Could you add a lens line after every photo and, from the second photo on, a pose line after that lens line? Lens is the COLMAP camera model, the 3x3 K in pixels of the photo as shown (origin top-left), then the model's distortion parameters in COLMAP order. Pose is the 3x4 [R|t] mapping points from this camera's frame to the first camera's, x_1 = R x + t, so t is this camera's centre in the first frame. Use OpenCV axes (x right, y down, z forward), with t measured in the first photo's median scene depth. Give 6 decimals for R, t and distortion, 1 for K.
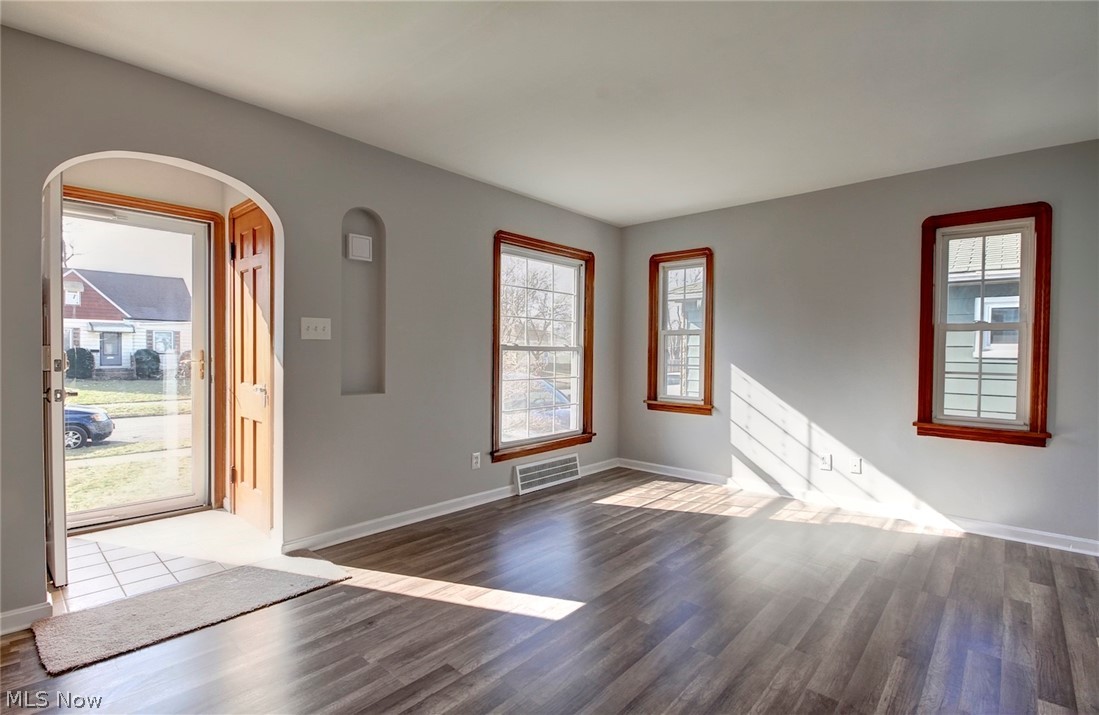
lens RADIAL K [[512.4, 0, 549.5], [0, 512.4, 357.5], [0, 0, 1]] dist [0.000811, -0.008566]
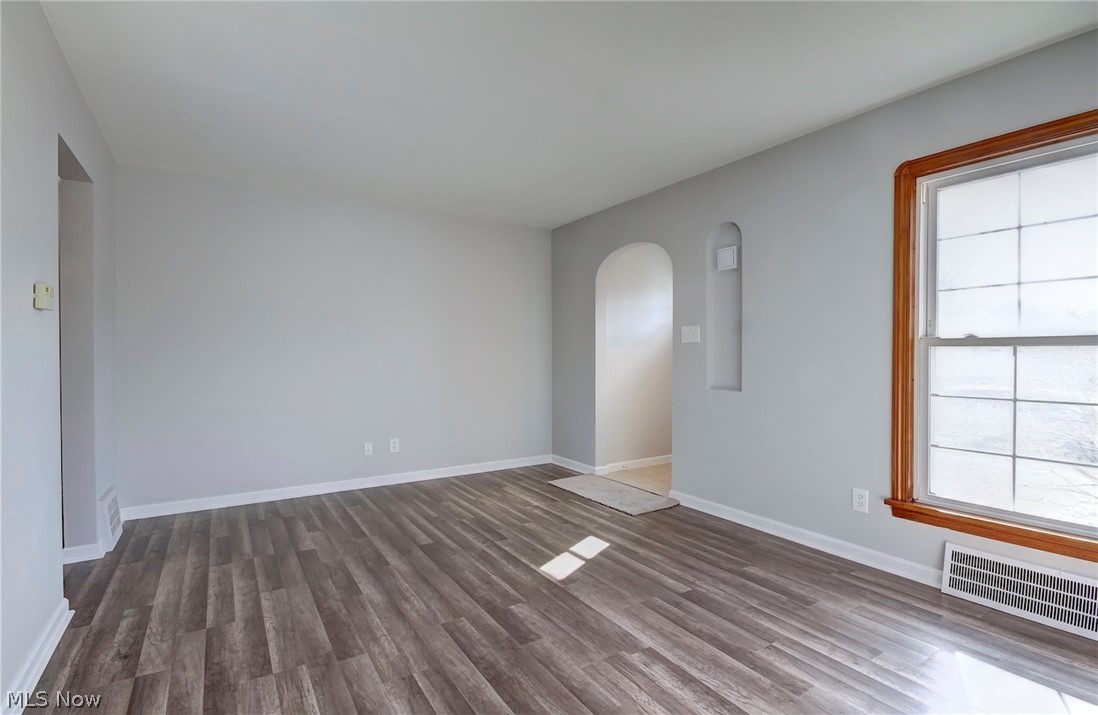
lens RADIAL K [[512.0, 0, 549.0], [0, 512.0, 357.5], [0, 0, 1]] dist [0.000811, -0.008566]
pose [[-0.264203, -0.006769, -0.964443, 0.886803], [-0.013166, 0.999908, -0.003411, 0.009889], [0.964377, 0.011797, -0.264267, 1.009138]]
